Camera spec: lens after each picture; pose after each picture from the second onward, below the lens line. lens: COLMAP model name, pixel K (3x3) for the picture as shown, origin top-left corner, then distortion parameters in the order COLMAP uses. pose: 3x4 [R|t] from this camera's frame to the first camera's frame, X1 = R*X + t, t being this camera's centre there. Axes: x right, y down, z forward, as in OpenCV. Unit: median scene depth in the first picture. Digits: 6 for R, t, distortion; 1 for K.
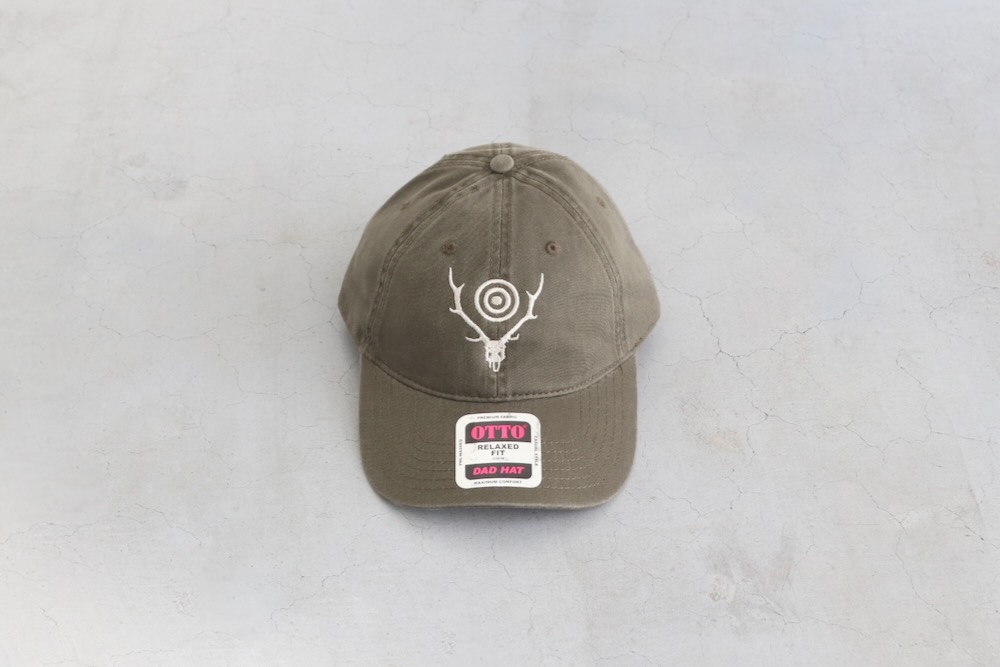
lens RADIAL K [[1361.6, 0, 477.9], [0, 1361.6, 366.0], [0, 0, 1]] dist [-0.073265, 0.006971]
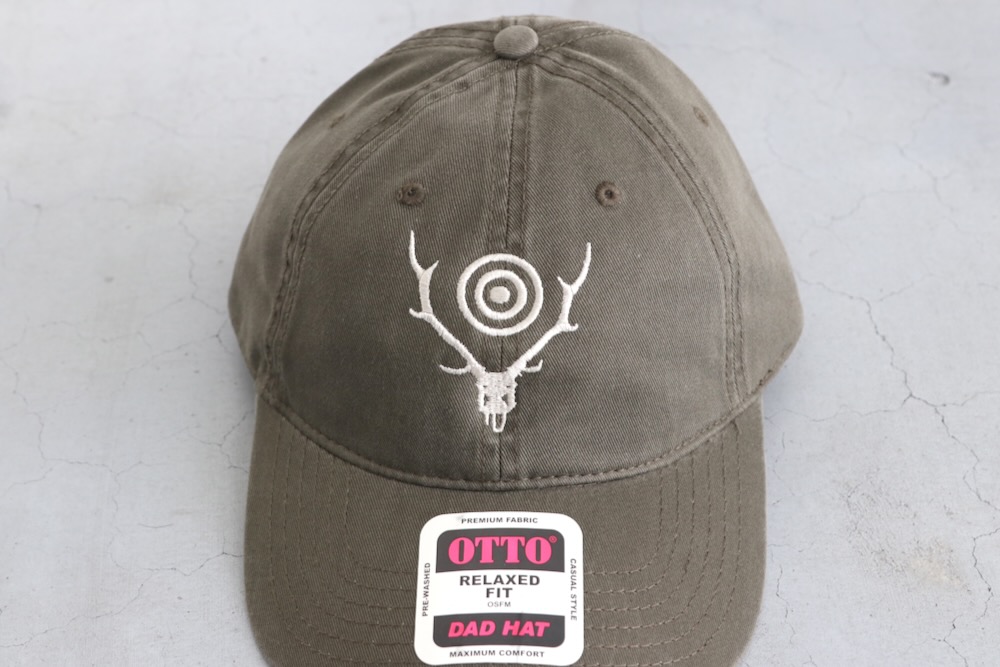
lens RADIAL K [[1505.1, 0, 475.3], [0, 1505.1, 337.1], [0, 0, 1]] dist [-0.022535, -0.003285]
pose [[0.999419, 0.010264, -0.032493, 0.022406], [-0.011560, 0.999135, -0.039955, -0.008877], [0.032055, 0.040308, 0.998673, 0.416633]]
